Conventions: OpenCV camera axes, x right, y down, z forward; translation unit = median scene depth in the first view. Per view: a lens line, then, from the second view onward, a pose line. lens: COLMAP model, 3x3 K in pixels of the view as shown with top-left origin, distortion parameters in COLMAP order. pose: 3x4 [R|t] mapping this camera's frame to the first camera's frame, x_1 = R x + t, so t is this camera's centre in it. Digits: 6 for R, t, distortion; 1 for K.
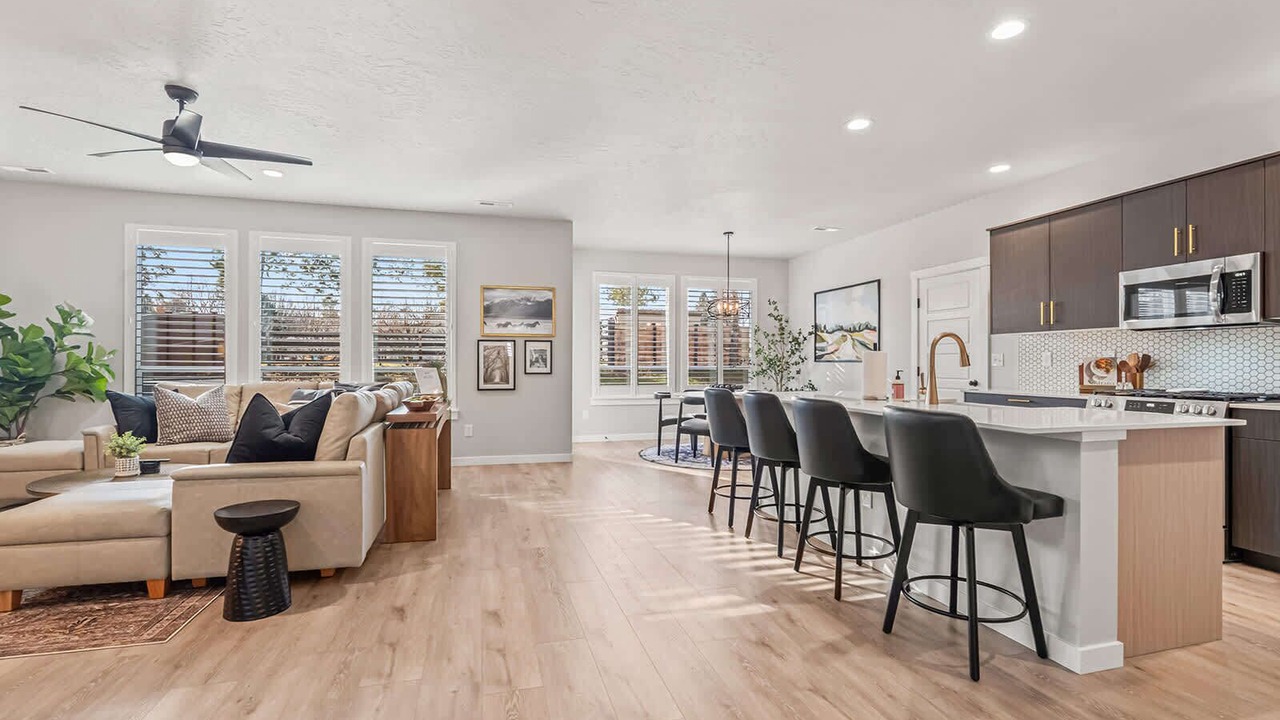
lens RADIAL K [[564.8, 0, 638.3], [0, 564.8, 364.3], [0, 0, 1]] dist [-0.004823, -0.000248]
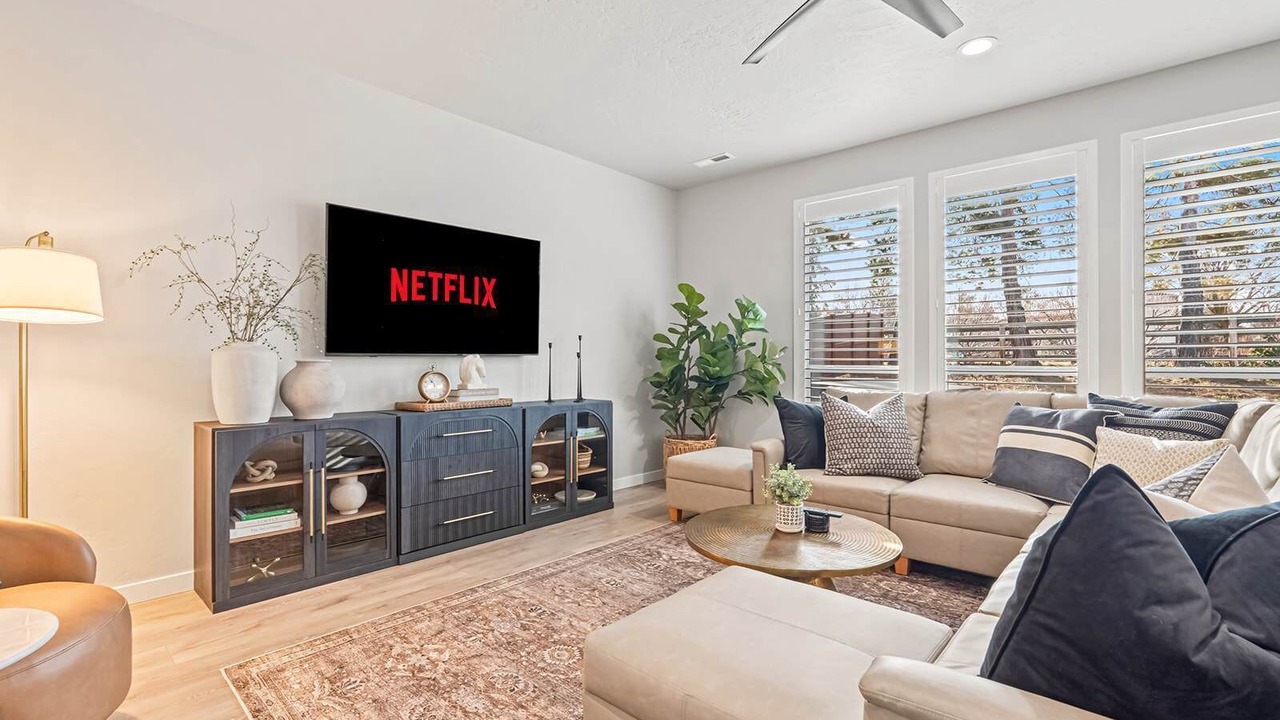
lens RADIAL K [[564.8, 0, 639.2], [0, 564.8, 363.7], [0, 0, 1]] dist [-0.004823, -0.000248]
pose [[0.520417, -0.001273, -0.853911, -0.323727], [0.005370, 0.999984, 0.001783, -0.002056], [0.853895, -0.005514, 0.520415, 0.376793]]
